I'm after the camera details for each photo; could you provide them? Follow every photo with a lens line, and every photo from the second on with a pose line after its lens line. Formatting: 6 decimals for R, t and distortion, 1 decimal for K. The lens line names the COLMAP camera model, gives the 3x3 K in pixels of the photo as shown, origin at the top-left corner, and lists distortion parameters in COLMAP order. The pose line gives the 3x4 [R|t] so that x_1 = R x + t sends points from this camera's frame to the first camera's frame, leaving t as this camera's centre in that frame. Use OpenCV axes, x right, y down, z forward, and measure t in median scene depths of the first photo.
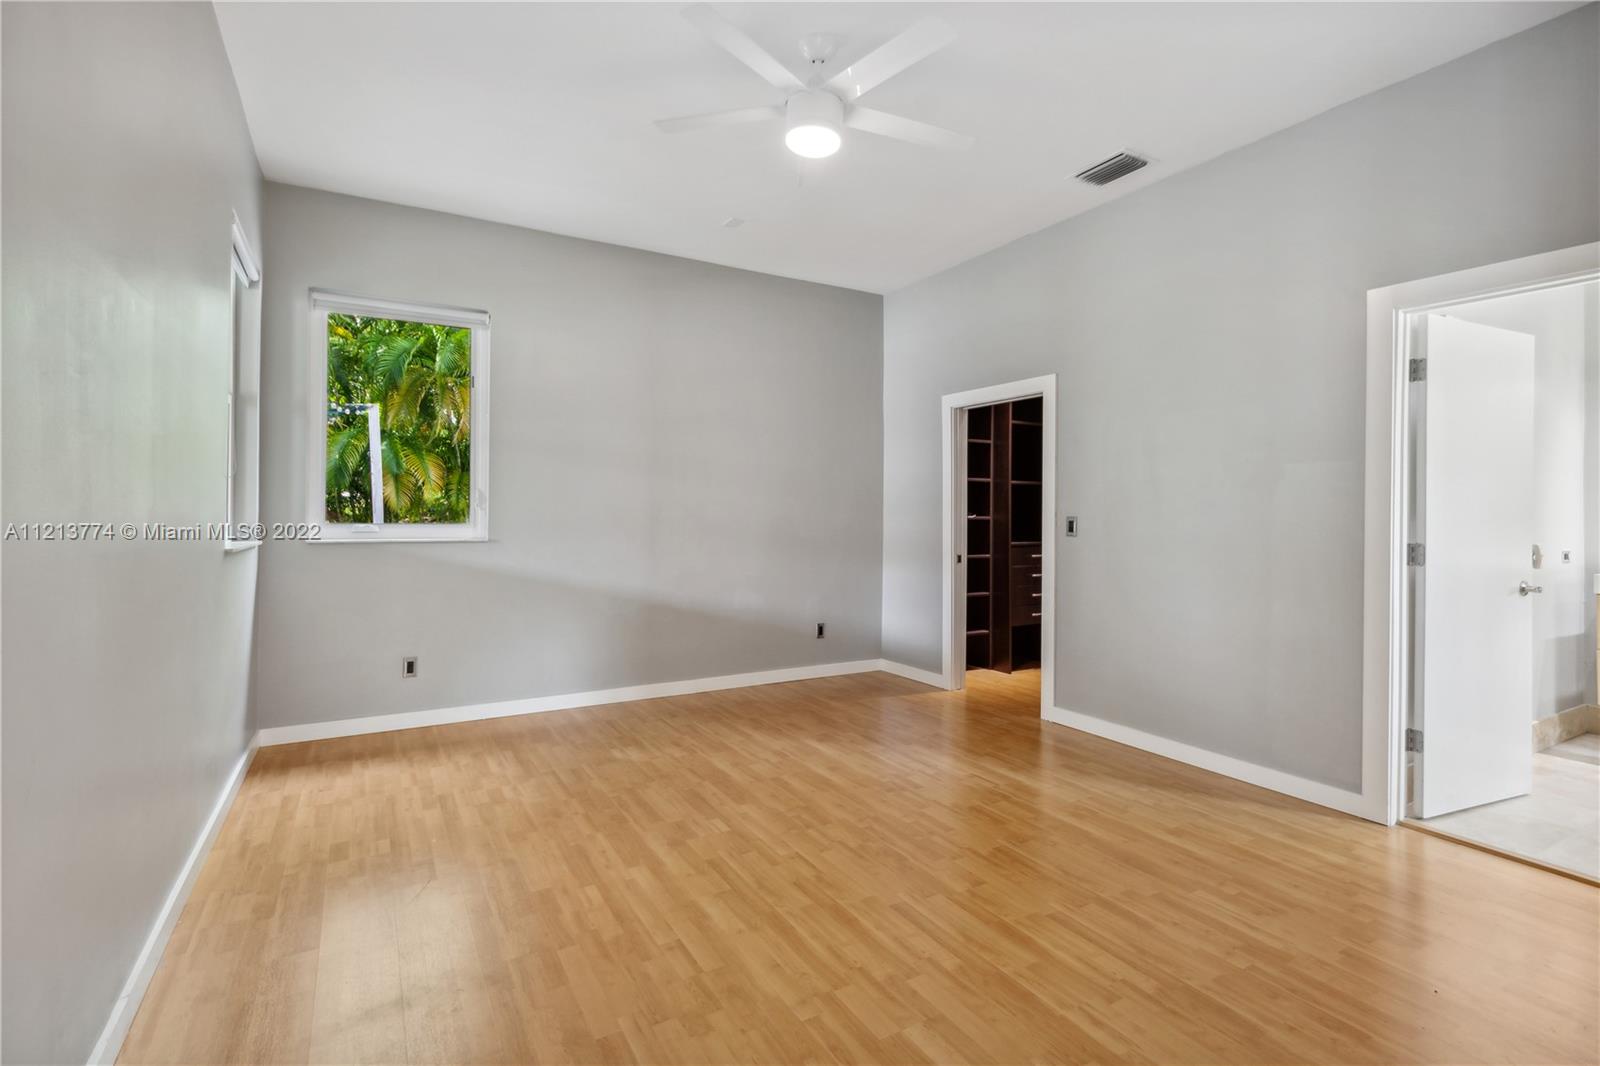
lens RADIAL K [[721.3, 0, 801.2], [0, 721.3, 515.7], [0, 0, 1]] dist [0.002635, 0.000146]
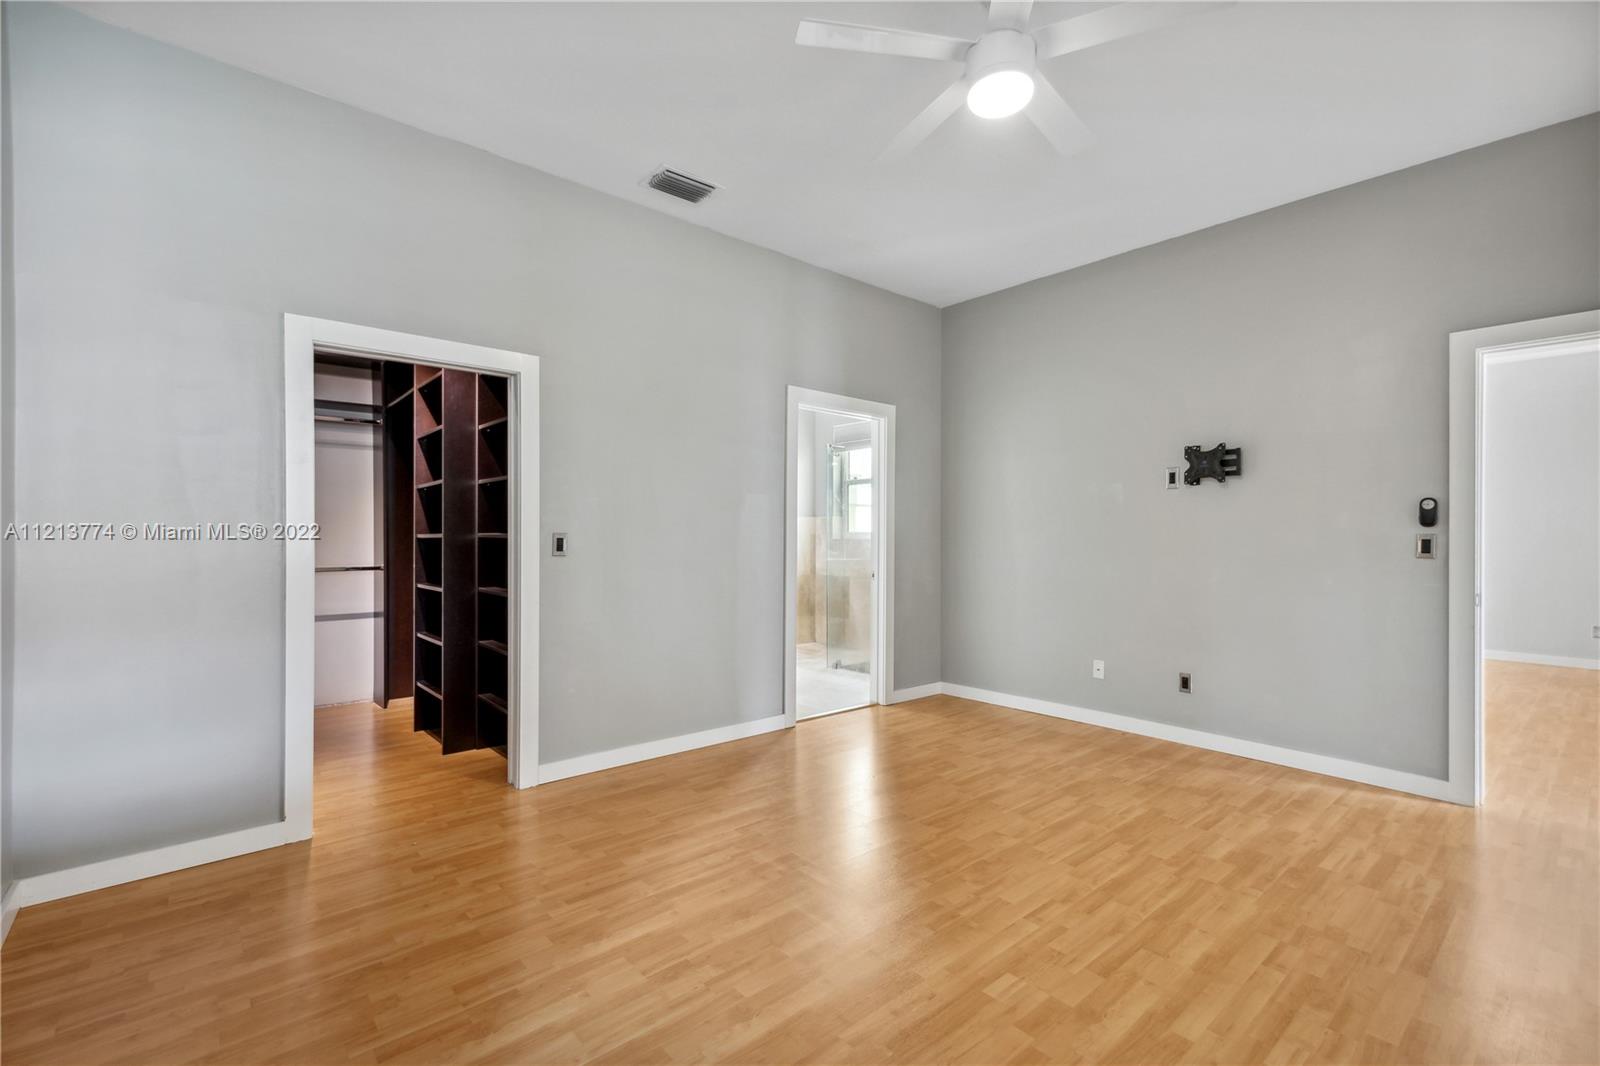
lens RADIAL K [[697.4, 0, 797.0], [0, 697.4, 541.7], [0, 0, 1]] dist [0.018466, -0.006970]
pose [[-0.159610, -0.021026, 0.986956, -0.815092], [-0.003228, 0.999779, 0.020778, -0.010637], [-0.987175, 0.000131, -0.159643, 1.439488]]
